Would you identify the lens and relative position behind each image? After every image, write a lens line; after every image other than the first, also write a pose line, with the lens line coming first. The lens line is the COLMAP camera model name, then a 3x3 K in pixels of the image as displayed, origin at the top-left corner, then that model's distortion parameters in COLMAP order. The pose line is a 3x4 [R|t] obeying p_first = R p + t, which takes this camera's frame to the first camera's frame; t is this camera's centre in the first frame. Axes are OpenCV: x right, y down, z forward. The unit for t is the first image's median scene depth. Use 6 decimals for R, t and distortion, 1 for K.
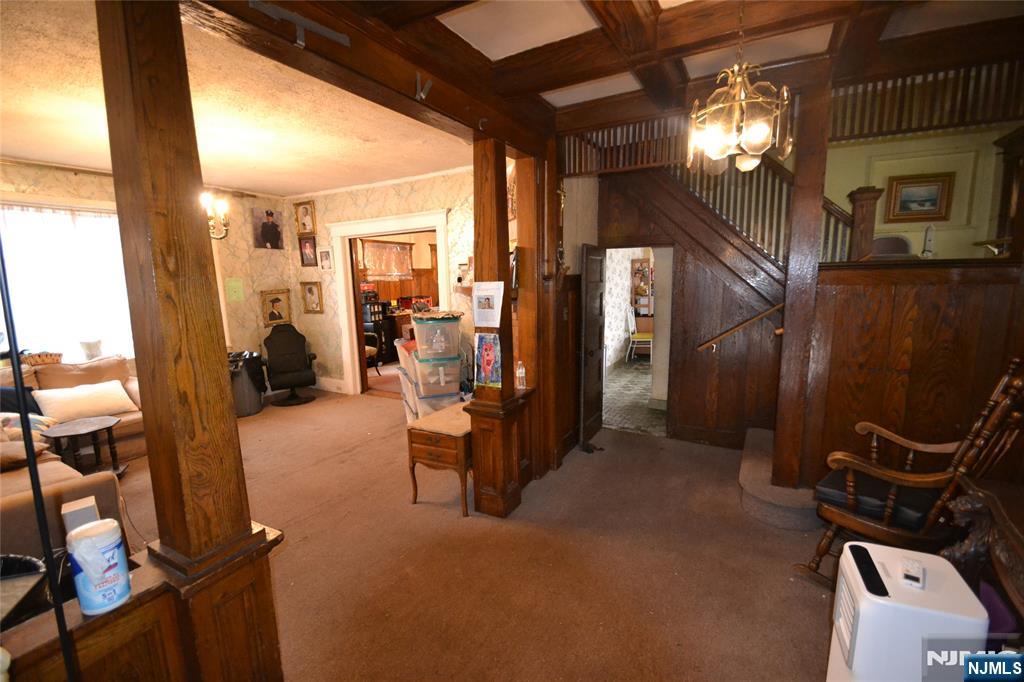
lens RADIAL K [[447.7, 0, 510.6], [0, 447.7, 345.8], [0, 0, 1]] dist [-0.002504, -0.005280]
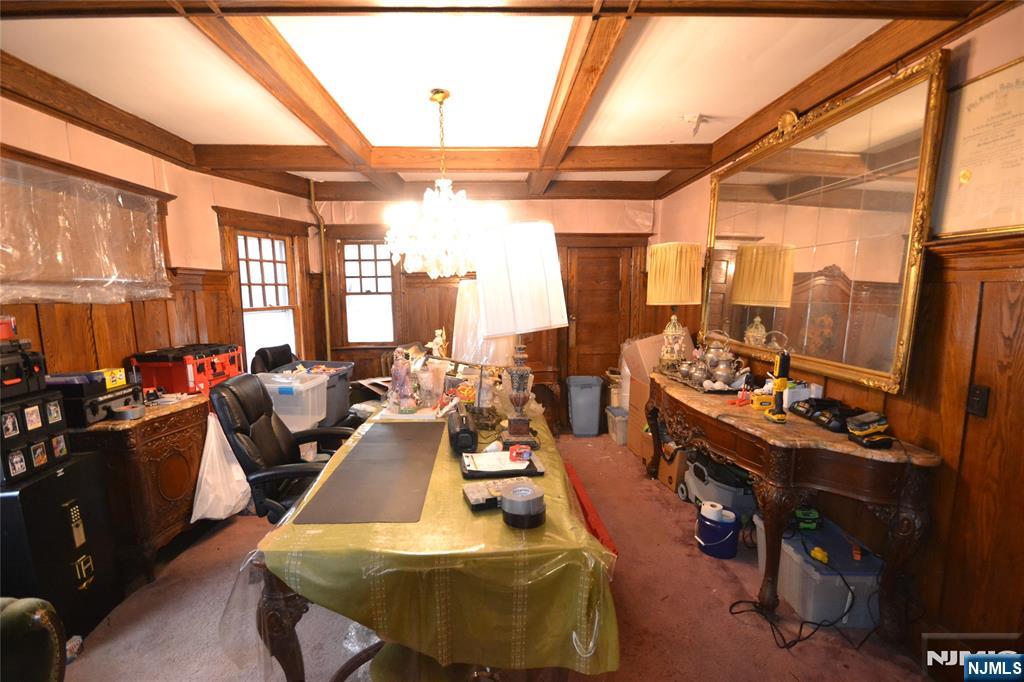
lens RADIAL K [[447.7, 0, 507.8], [0, 447.7, 349.9], [0, 0, 1]] dist [-0.002504, -0.005280]
pose [[0.862703, -0.045990, 0.503615, -0.265357], [0.059137, 0.998198, -0.010149, -0.138357], [-0.502240, 0.038537, 0.863869, 0.889036]]
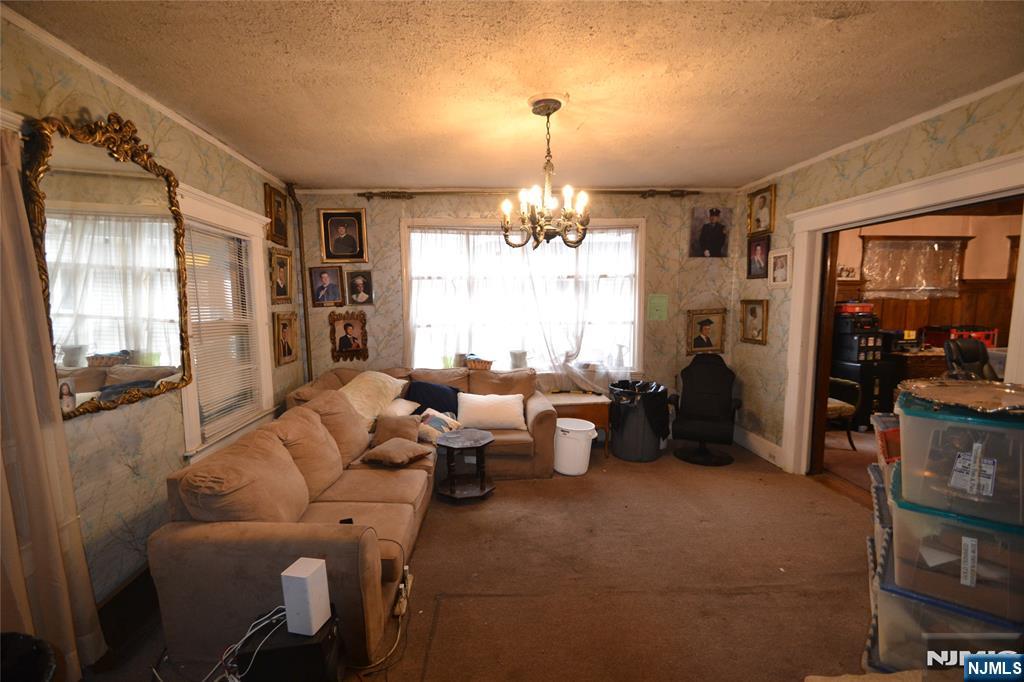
lens RADIAL K [[447.7, 0, 501.2], [0, 447.7, 350.7], [0, 0, 1]] dist [-0.002504, -0.005280]
pose [[0.516014, 0.114906, -0.848838, -0.038298], [-0.131588, 0.989833, 0.053999, -0.047251], [0.846413, 0.083832, 0.525887, 0.285641]]
